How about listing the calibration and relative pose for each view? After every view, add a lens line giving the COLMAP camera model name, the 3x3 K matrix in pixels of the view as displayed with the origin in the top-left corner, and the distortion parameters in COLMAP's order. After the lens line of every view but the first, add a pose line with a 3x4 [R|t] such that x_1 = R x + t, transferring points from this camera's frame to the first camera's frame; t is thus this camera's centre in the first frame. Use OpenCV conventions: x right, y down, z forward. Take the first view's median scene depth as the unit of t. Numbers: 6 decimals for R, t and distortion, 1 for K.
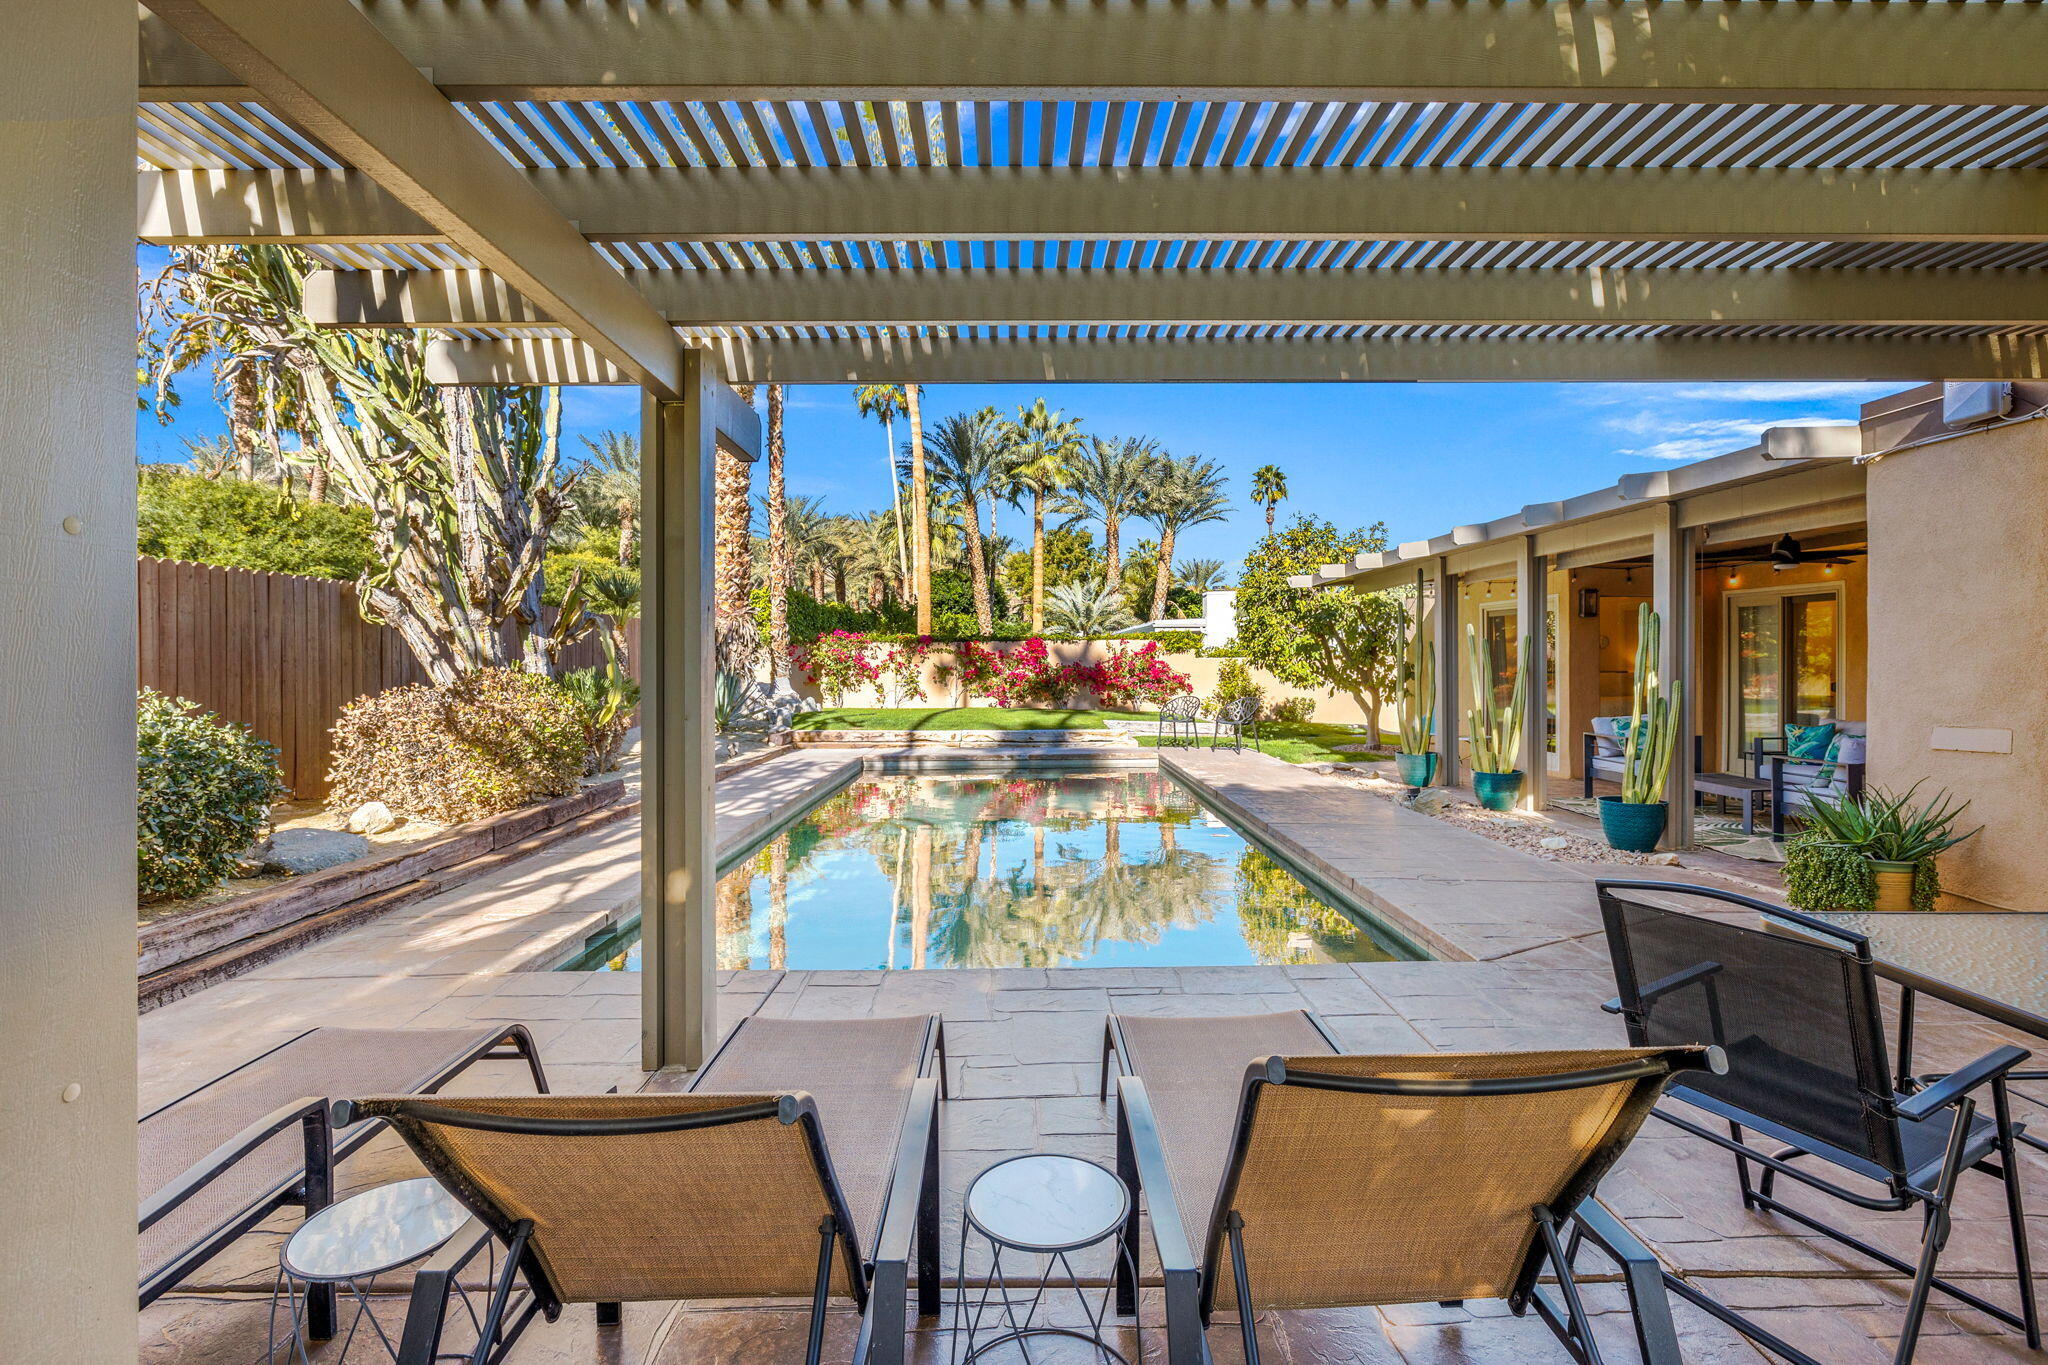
lens RADIAL K [[952.4, 0, 1029.7], [0, 952.4, 660.7], [0, 0, 1]] dist [-0.002187, -0.000050]
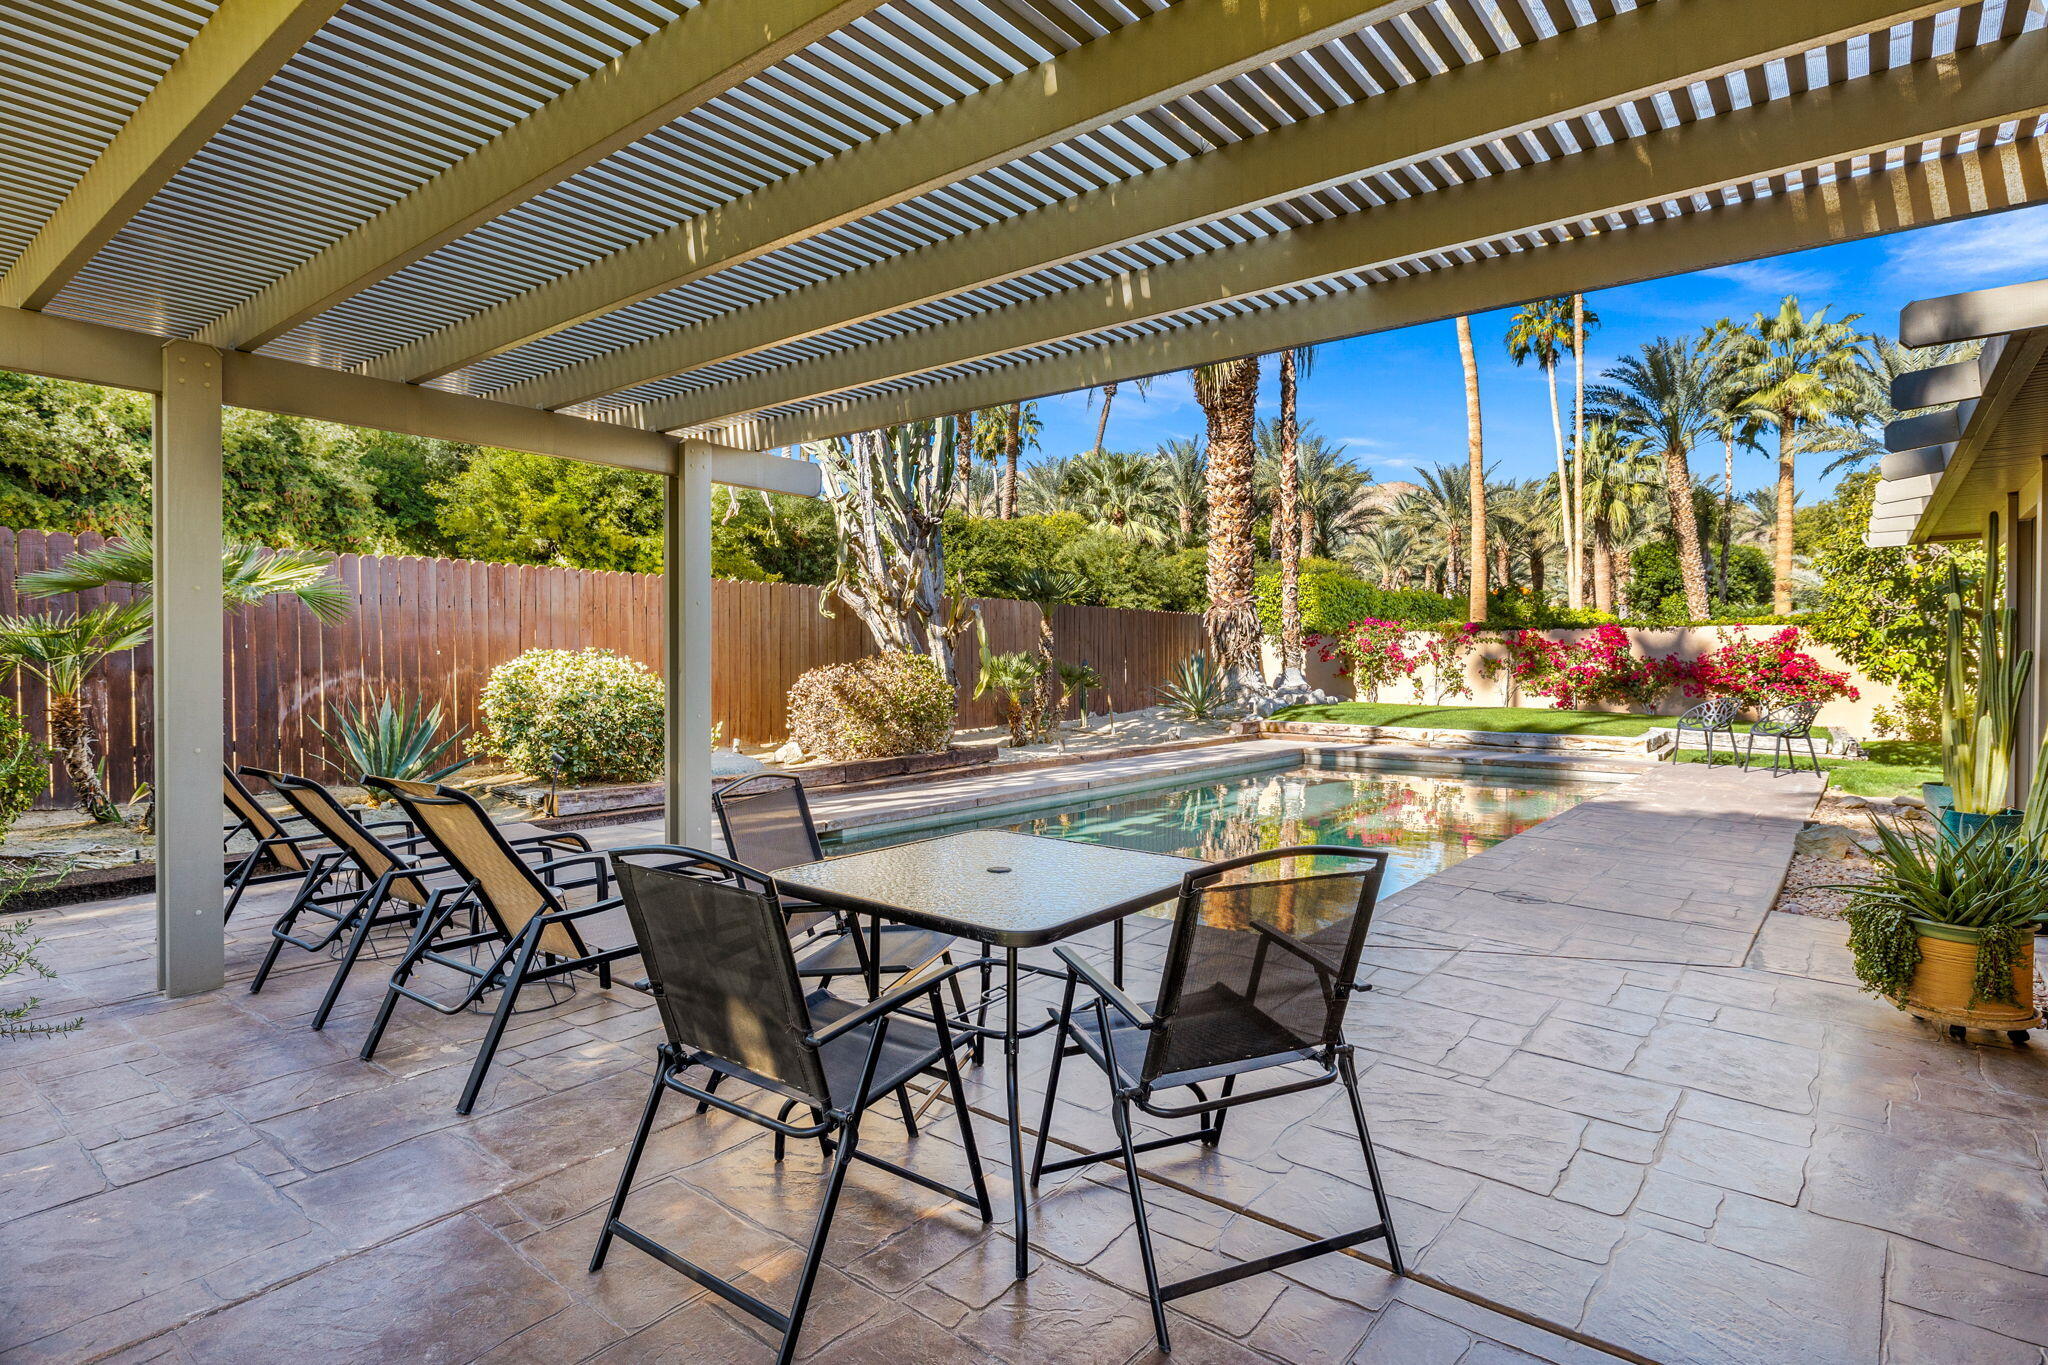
lens RADIAL K [[1062.7, 0, 1024.0], [0, 1062.7, 682.5], [0, 0, 1]] dist [-0.001635, -0.000773]
pose [[0.771111, 0.023548, -0.636266, 0.192985], [-0.007663, 0.999587, 0.027709, 0.004135], [0.636655, -0.016491, 0.770972, -0.003568]]
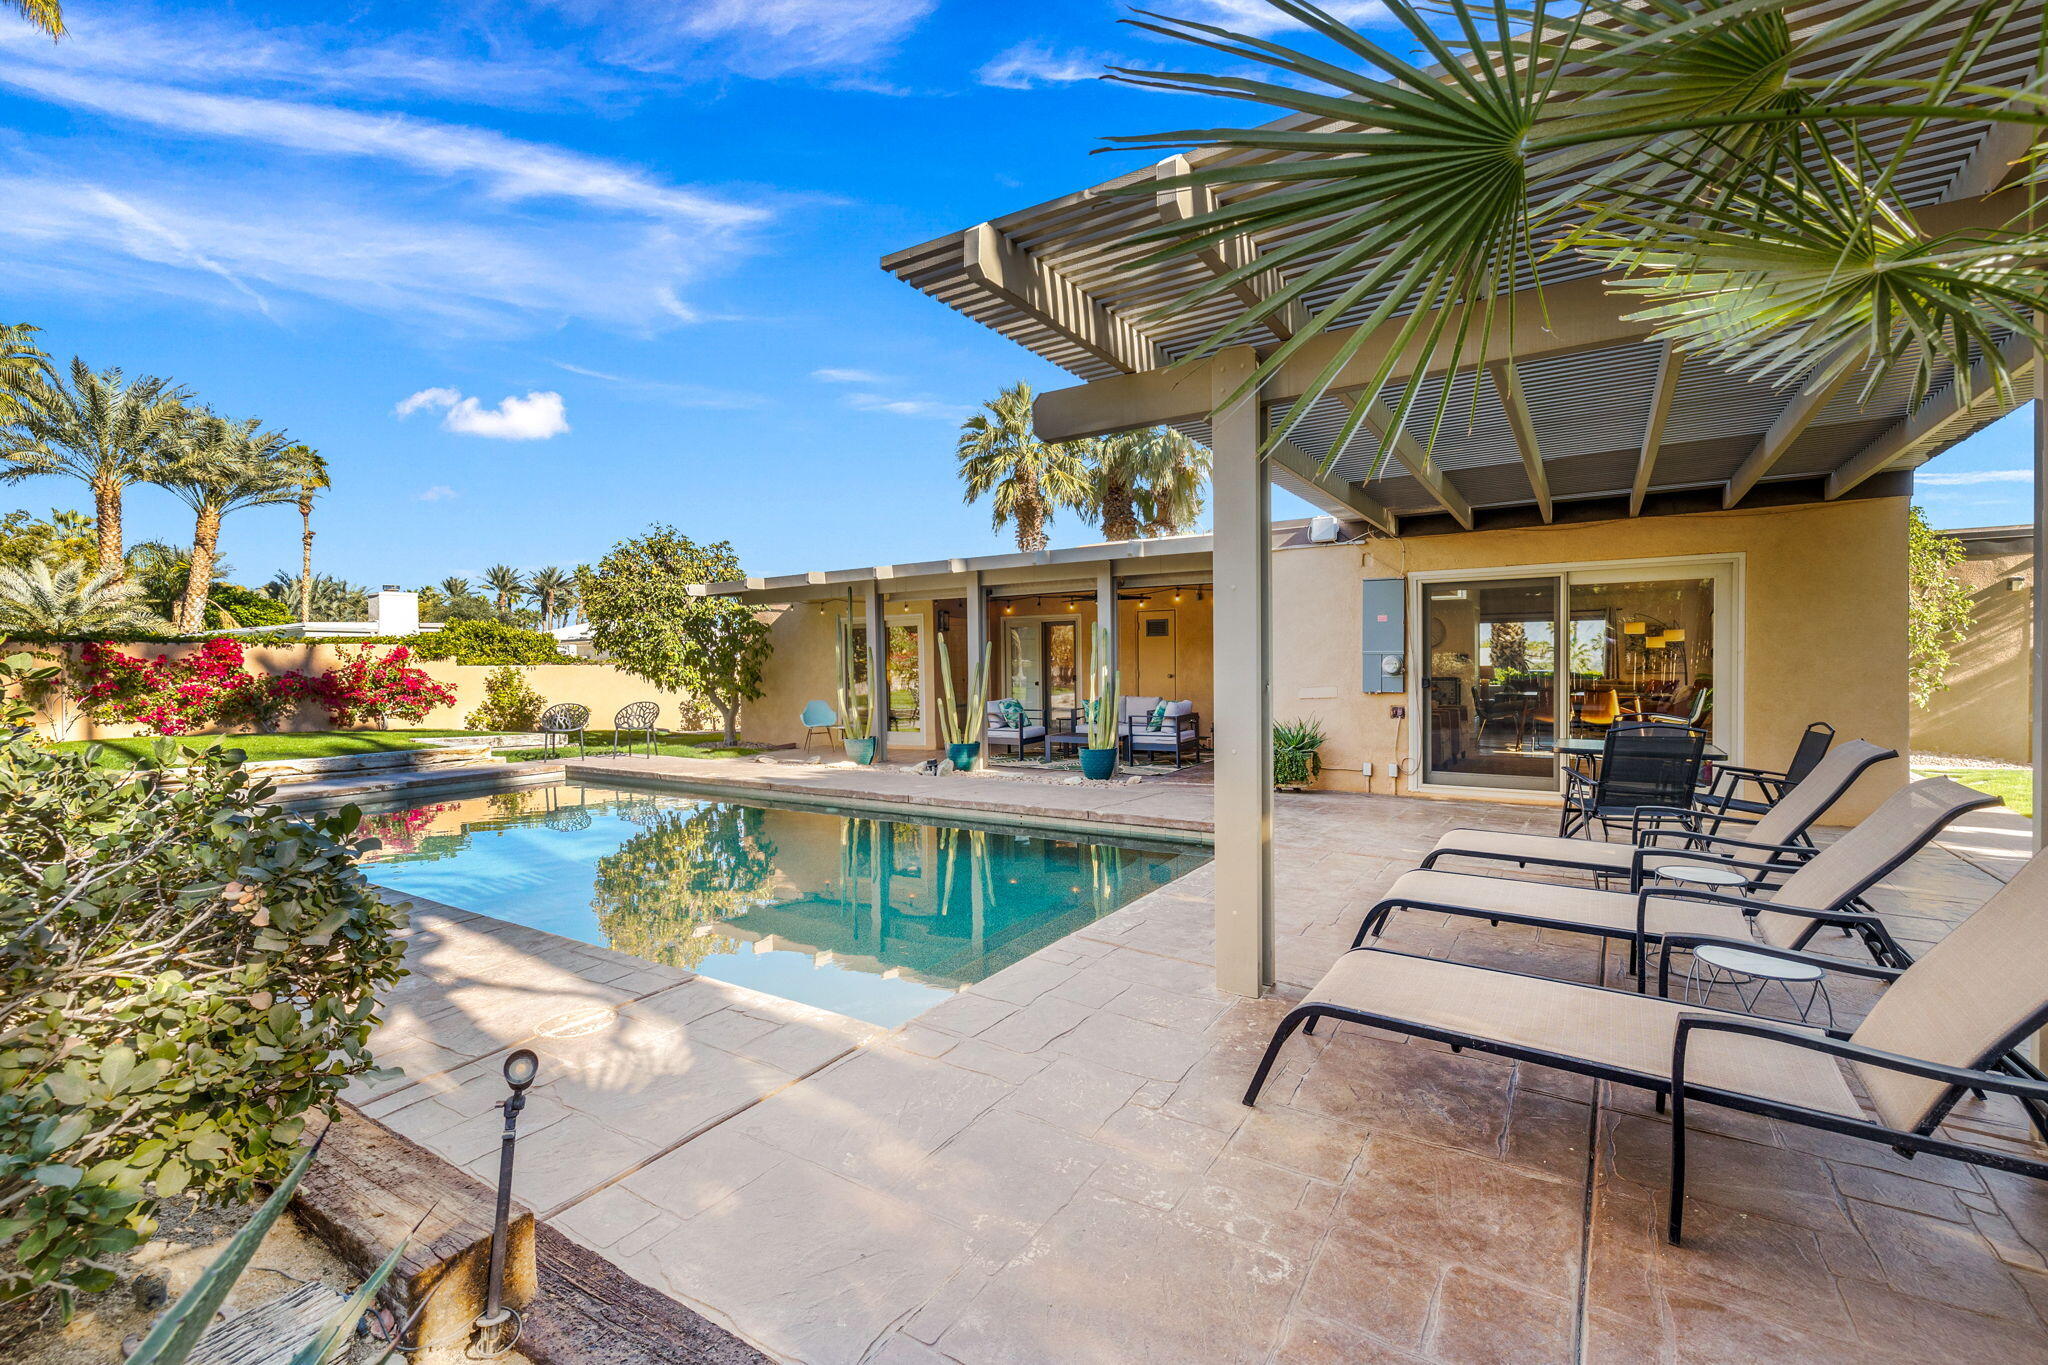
lens RADIAL K [[879.3, 0, 1024.0], [0, 879.3, 682.5], [0, 0, 1]] dist [0.010136, 0.000171]
pose [[0.557275, -0.017633, 0.830141, -0.215234], [0.009816, 0.999845, 0.014648, 0.005709], [-0.830270, -0.000014, 0.557361, 0.100244]]
